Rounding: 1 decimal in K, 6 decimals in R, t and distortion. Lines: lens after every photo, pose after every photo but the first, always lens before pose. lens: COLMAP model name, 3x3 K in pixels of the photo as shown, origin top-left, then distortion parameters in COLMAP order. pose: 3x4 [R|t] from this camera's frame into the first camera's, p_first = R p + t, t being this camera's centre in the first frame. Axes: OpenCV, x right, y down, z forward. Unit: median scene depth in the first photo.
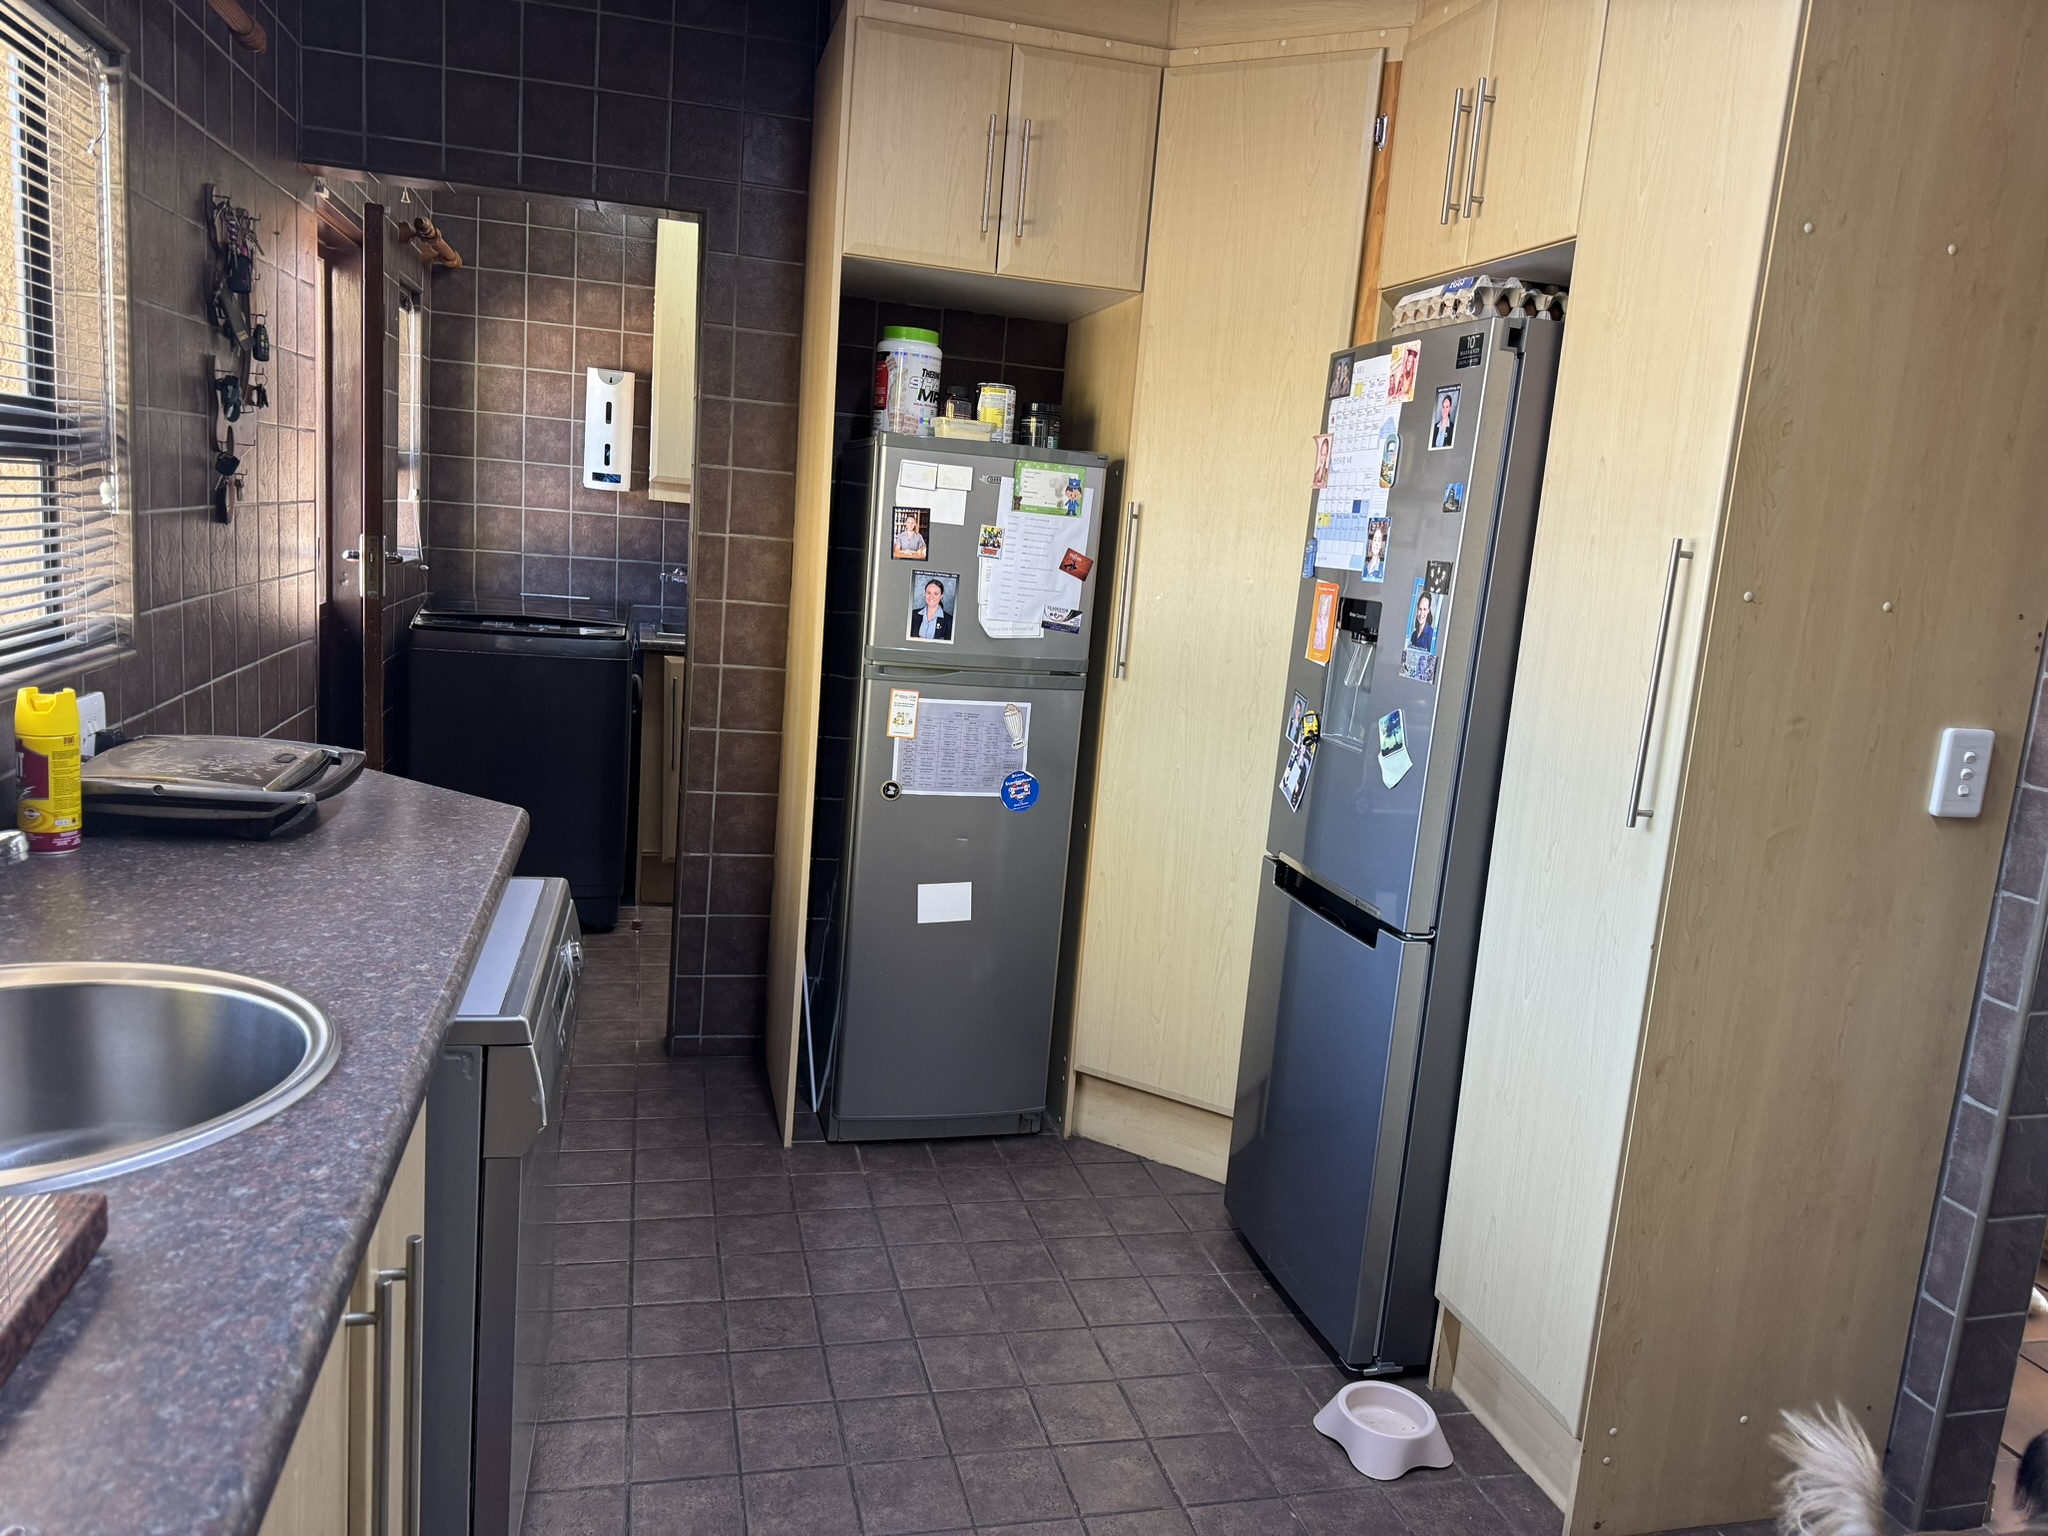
lens RADIAL K [[1455.1, 0, 1026.2], [0, 1455.1, 772.1], [0, 0, 1]] dist [0.078497, -0.066951]
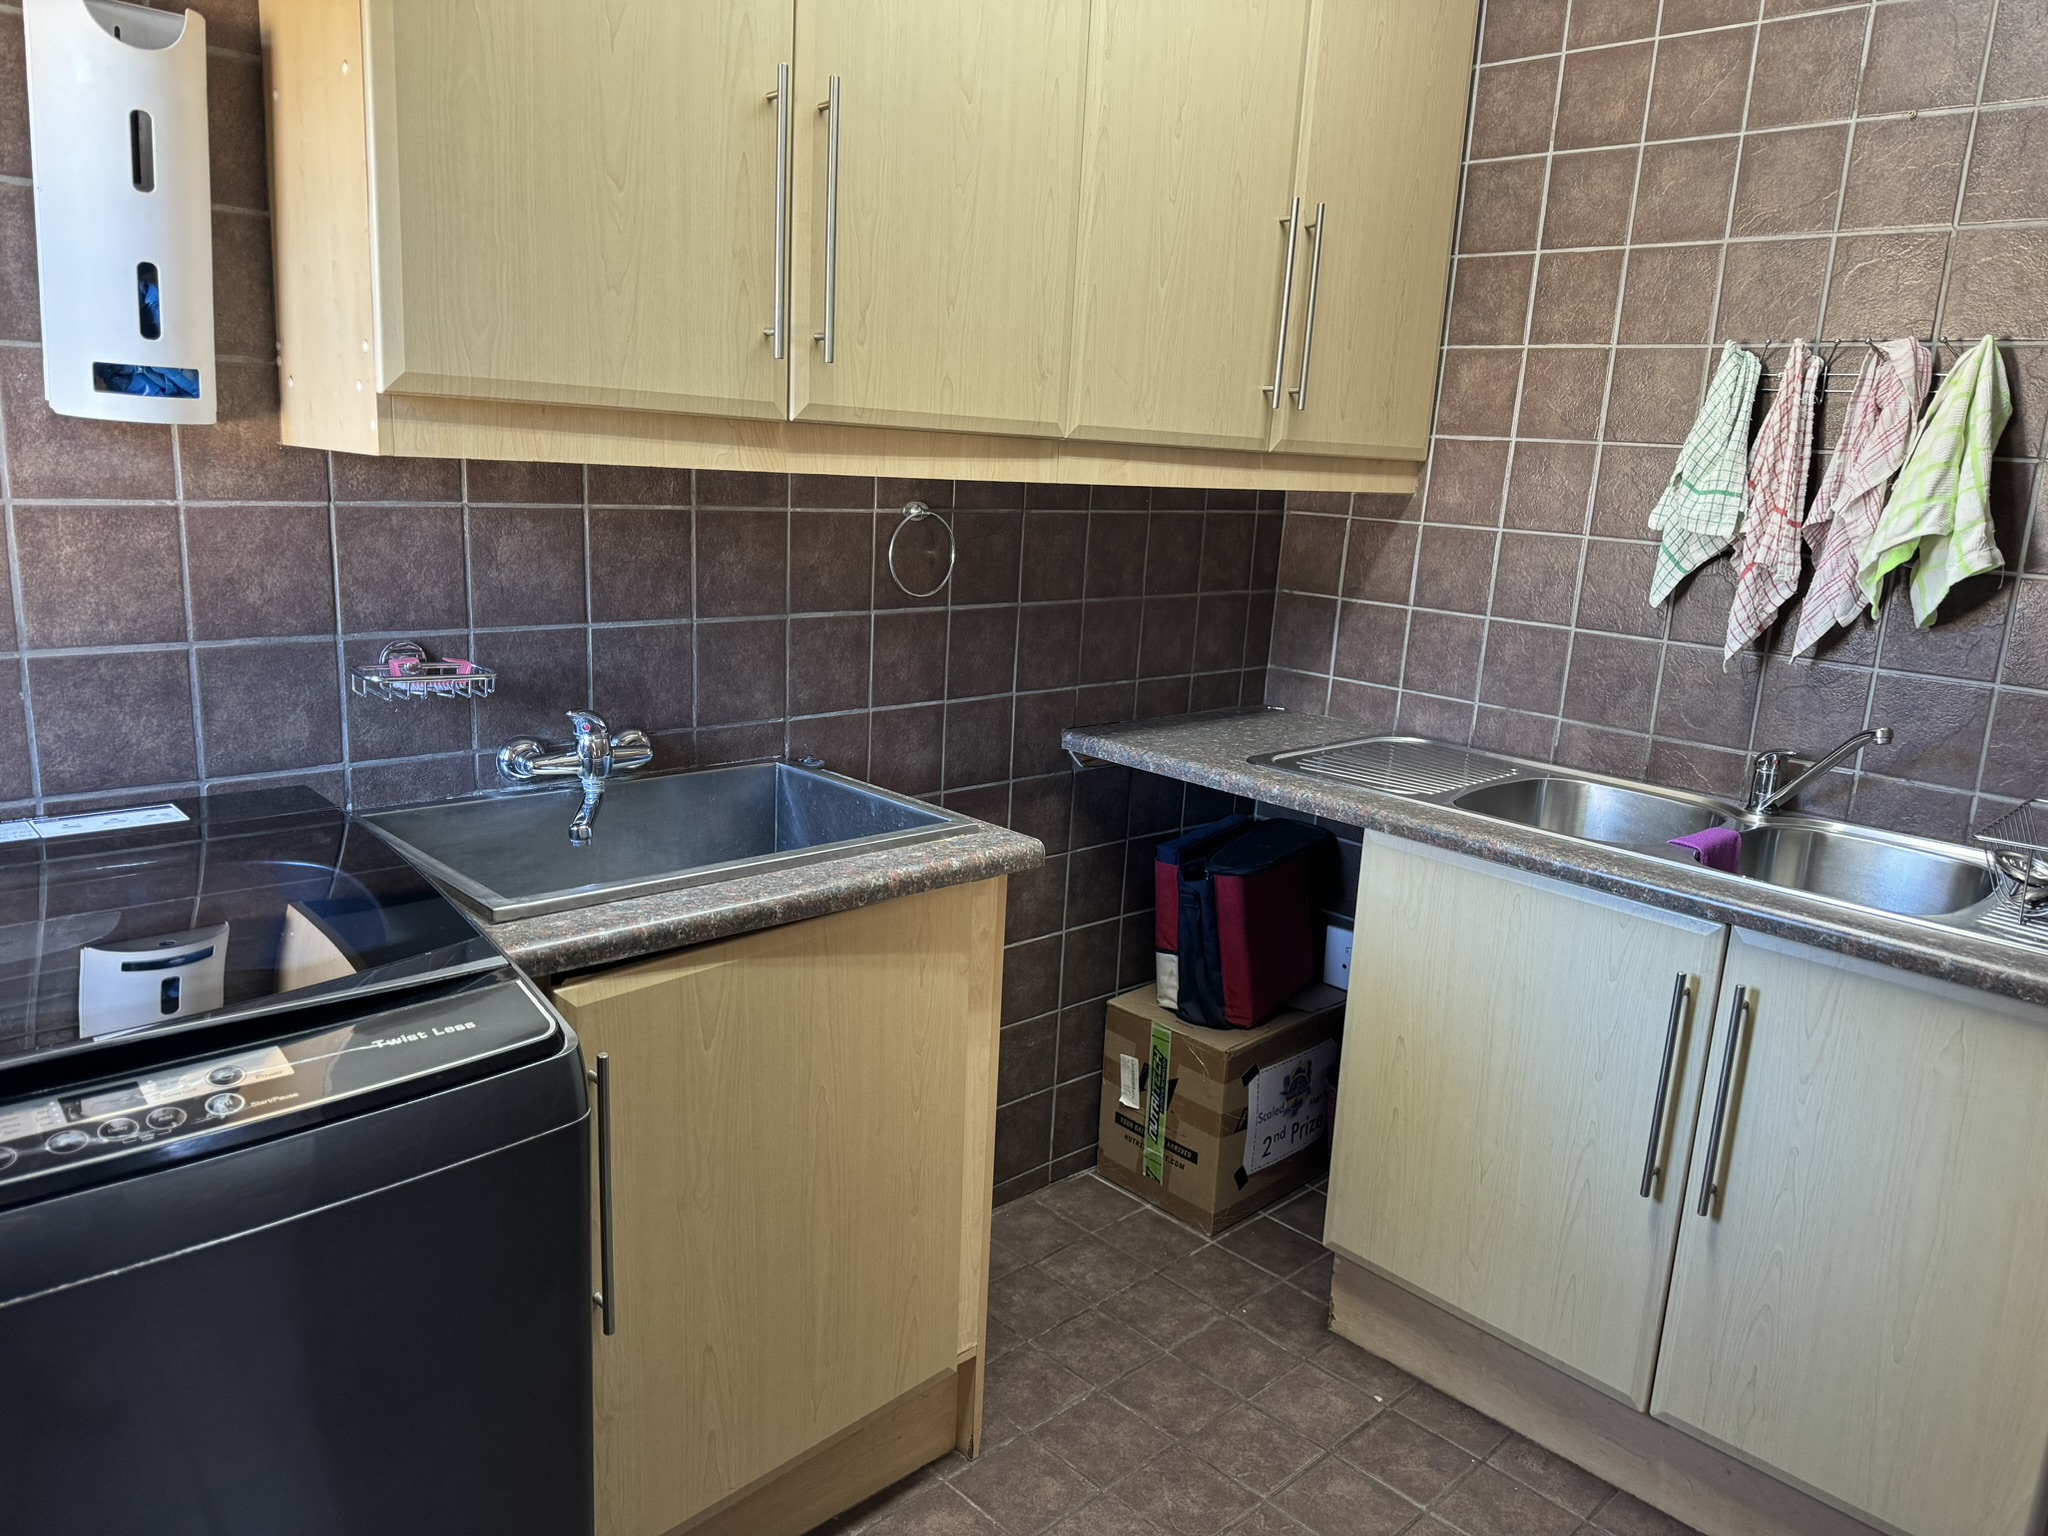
lens RADIAL K [[1455.1, 0, 1021.3], [0, 1455.1, 765.3], [0, 0, 1]] dist [0.078497, -0.066951]
pose [[0.875506, -0.134053, 0.464241, -0.278586], [0.092339, 0.989457, 0.111573, -0.140413], [-0.474303, -0.054816, 0.878654, 0.646877]]
